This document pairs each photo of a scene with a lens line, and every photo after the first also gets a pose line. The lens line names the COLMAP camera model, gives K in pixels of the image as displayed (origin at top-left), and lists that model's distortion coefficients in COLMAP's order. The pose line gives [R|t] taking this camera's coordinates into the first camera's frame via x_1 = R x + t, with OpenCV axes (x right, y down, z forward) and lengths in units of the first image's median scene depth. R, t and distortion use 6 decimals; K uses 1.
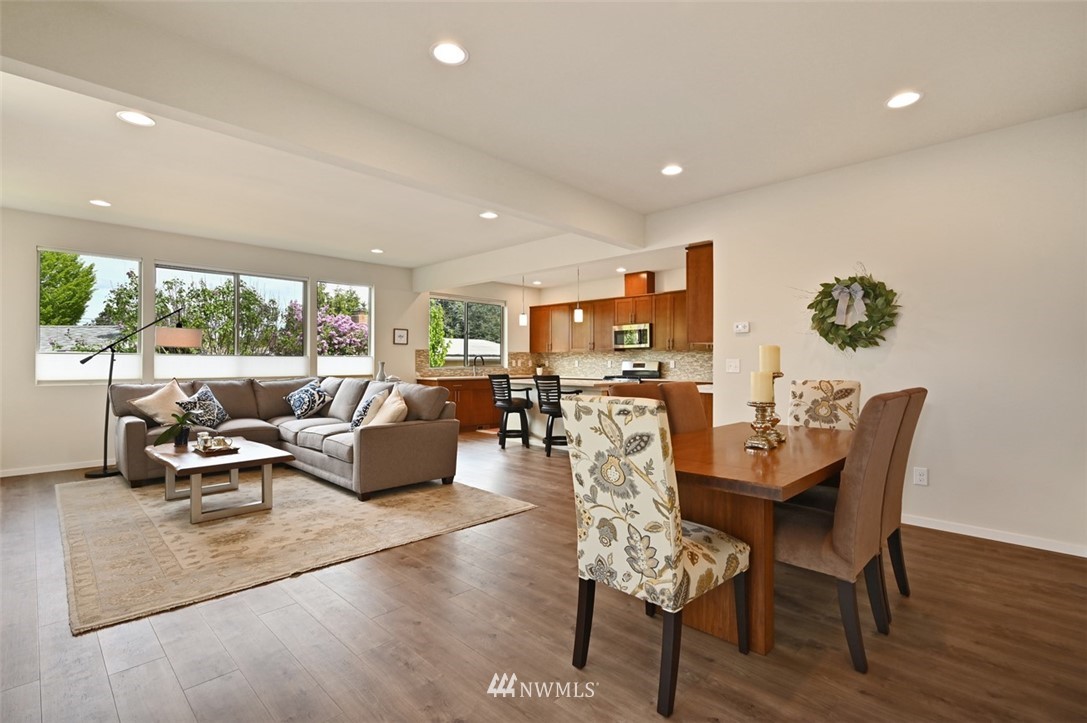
lens RADIAL K [[479.1, 0, 526.9], [0, 479.1, 362.7], [0, 0, 1]] dist [0.000539, 0.000350]
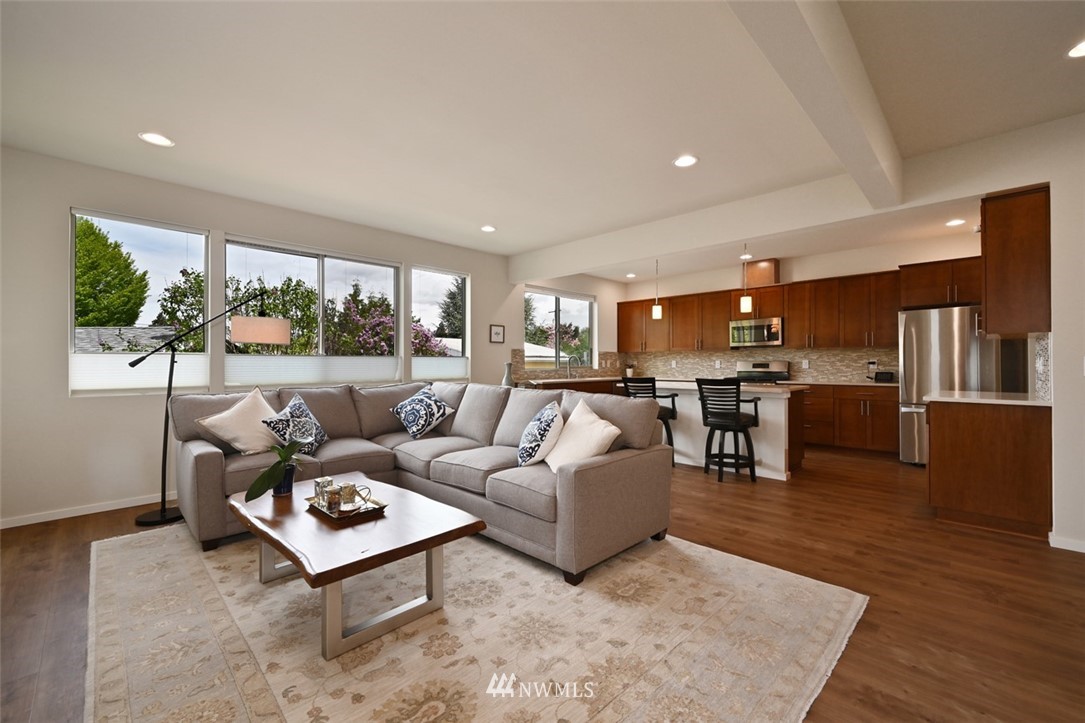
lens RADIAL K [[434.9, 0, 535.8], [0, 434.9, 362.4], [0, 0, 1]] dist [0.000141, -0.000253]
pose [[0.999975, -0.004393, -0.005517, -0.271632], [0.004380, 0.999988, -0.002378, -0.000345], [0.005527, 0.002354, 0.999982, 0.300790]]
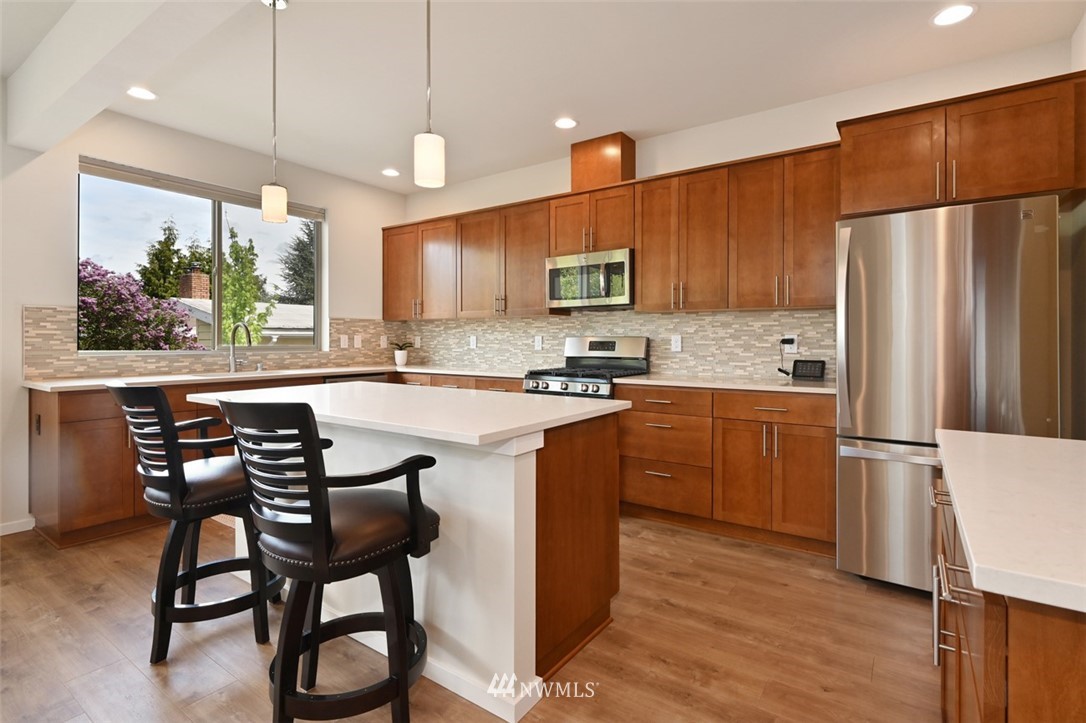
lens RADIAL K [[529.6, 0, 543.0], [0, 529.6, 361.5], [0, 0, 1]] dist [-0.001571, -0.000167]
pose [[0.985774, -0.007741, 0.167896, 0.144181], [0.001070, 0.999208, 0.039785, 0.000690], [-0.168071, -0.039039, 0.985002, 0.786358]]
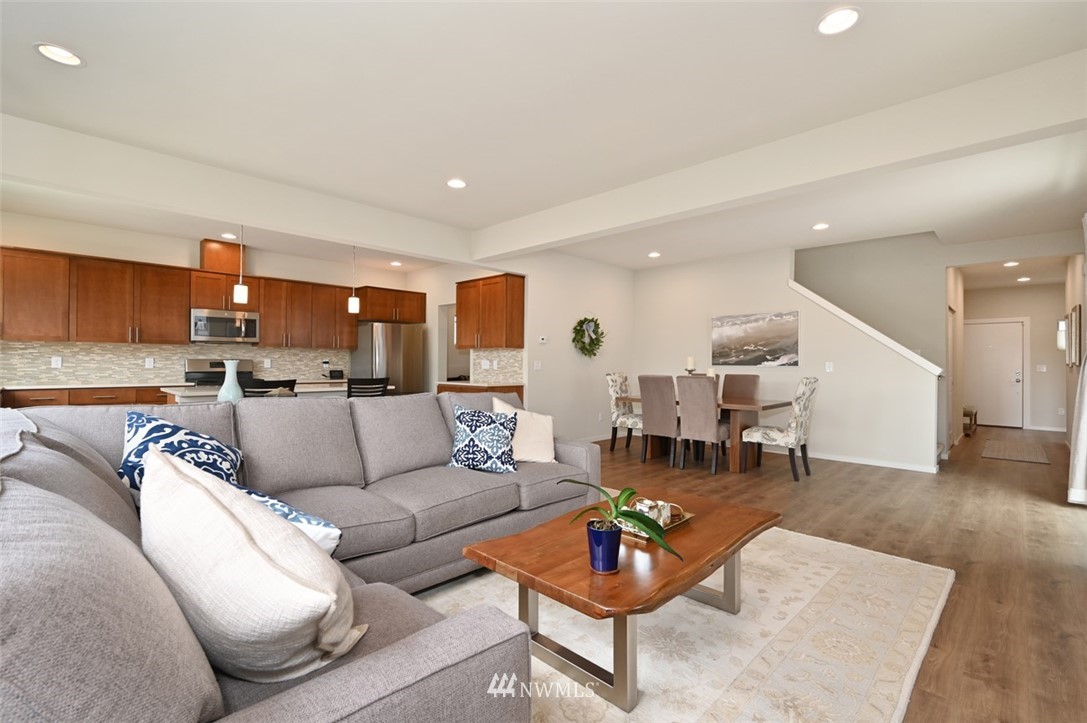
lens RADIAL K [[488.9, 0, 543.5], [0, 488.9, 361.5], [0, 0, 1]] dist [0.000567, 0.000215]
pose [[0.006102, 0.003120, 0.999977, -0.813265], [-0.005091, 0.999982, -0.003089, 0.000185], [-0.999968, -0.005072, 0.006117, 0.752602]]
